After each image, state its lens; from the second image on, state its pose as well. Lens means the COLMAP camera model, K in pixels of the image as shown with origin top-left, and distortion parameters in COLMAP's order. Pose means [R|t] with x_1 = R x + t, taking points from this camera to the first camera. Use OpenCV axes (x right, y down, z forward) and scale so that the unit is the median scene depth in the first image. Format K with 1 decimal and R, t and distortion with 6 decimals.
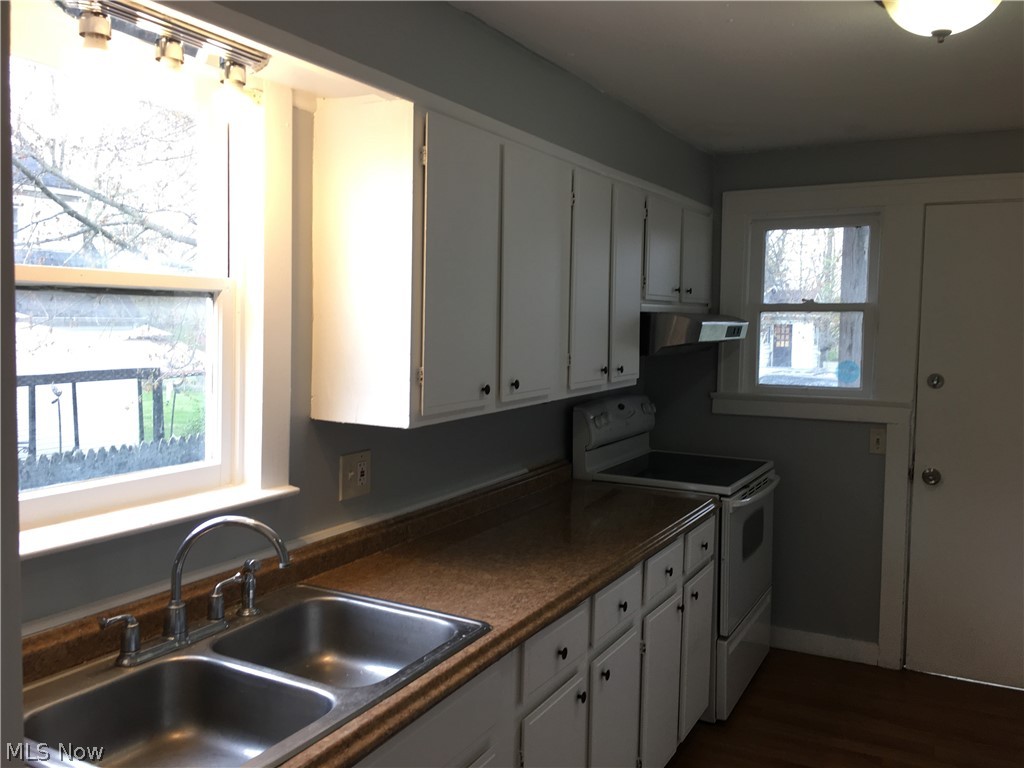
lens RADIAL K [[860.3, 0, 508.8], [0, 860.3, 363.0], [0, 0, 1]] dist [0.056512, -0.008541]
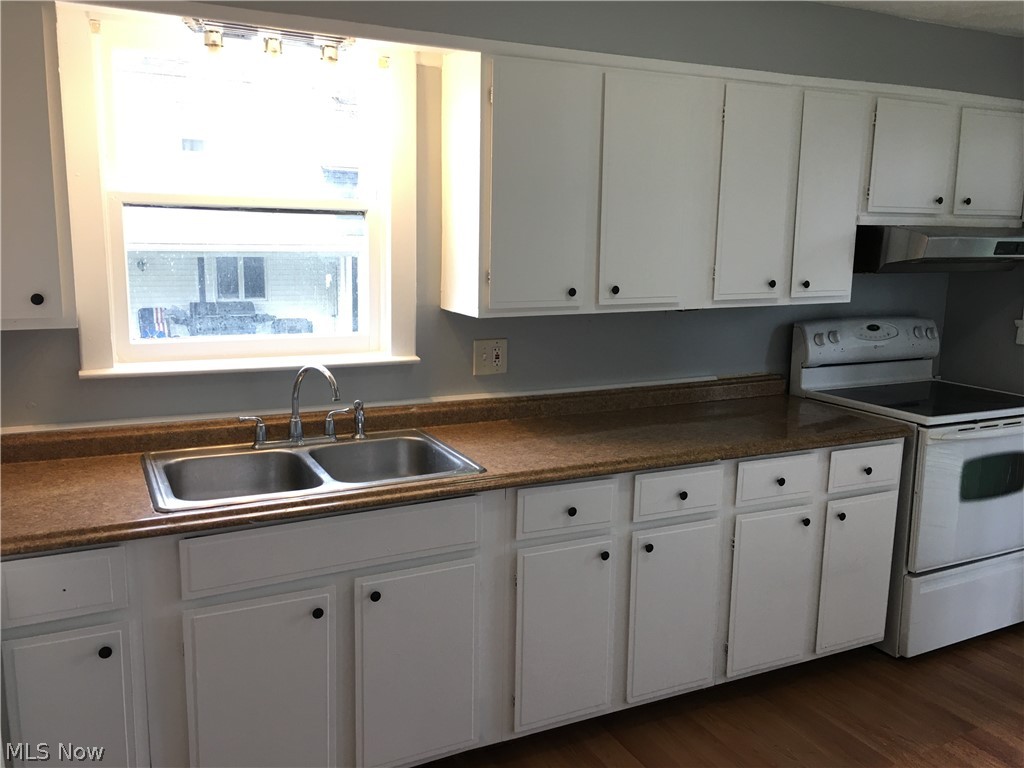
lens RADIAL K [[860.3, 0, 508.8], [0, 860.3, 363.0], [0, 0, 1]] dist [0.056512, -0.008541]
pose [[0.824224, 0.084672, -0.559898, 0.592095], [-0.033950, 0.994368, 0.100398, 0.012616], [0.565245, -0.063742, 0.822457, -0.017368]]
